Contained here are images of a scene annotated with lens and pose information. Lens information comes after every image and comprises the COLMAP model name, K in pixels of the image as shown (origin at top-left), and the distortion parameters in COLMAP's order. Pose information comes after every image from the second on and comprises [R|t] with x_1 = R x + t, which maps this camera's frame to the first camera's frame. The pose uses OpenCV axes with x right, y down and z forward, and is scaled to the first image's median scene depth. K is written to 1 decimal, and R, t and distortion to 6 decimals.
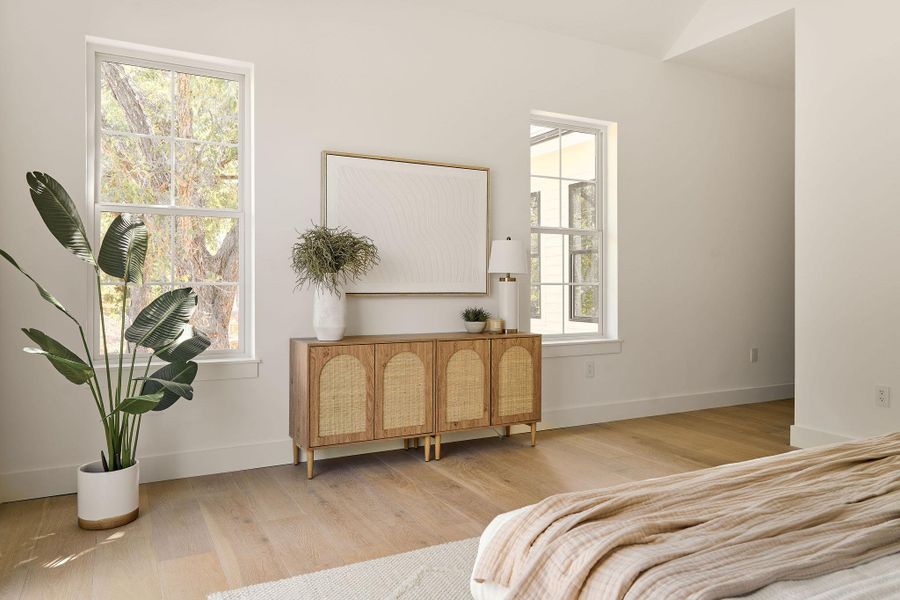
lens RADIAL K [[621.4, 0, 450.5], [0, 621.4, 287.5], [0, 0, 1]] dist [0.015217, -0.003690]
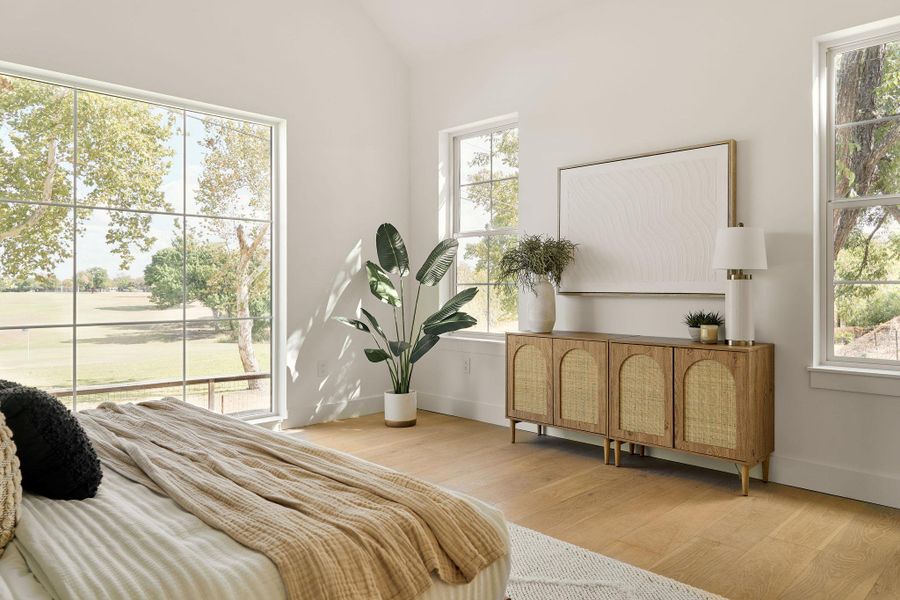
lens RADIAL K [[593.8, 0, 450.0], [0, 593.8, 300.0], [0, 0, 1]] dist [-0.011531, -0.001907]
pose [[0.305202, 0.013658, -0.952190, 0.748147], [-0.012095, 0.999872, 0.010465, 0.013392], [0.952211, 0.008323, 0.305328, 0.459048]]
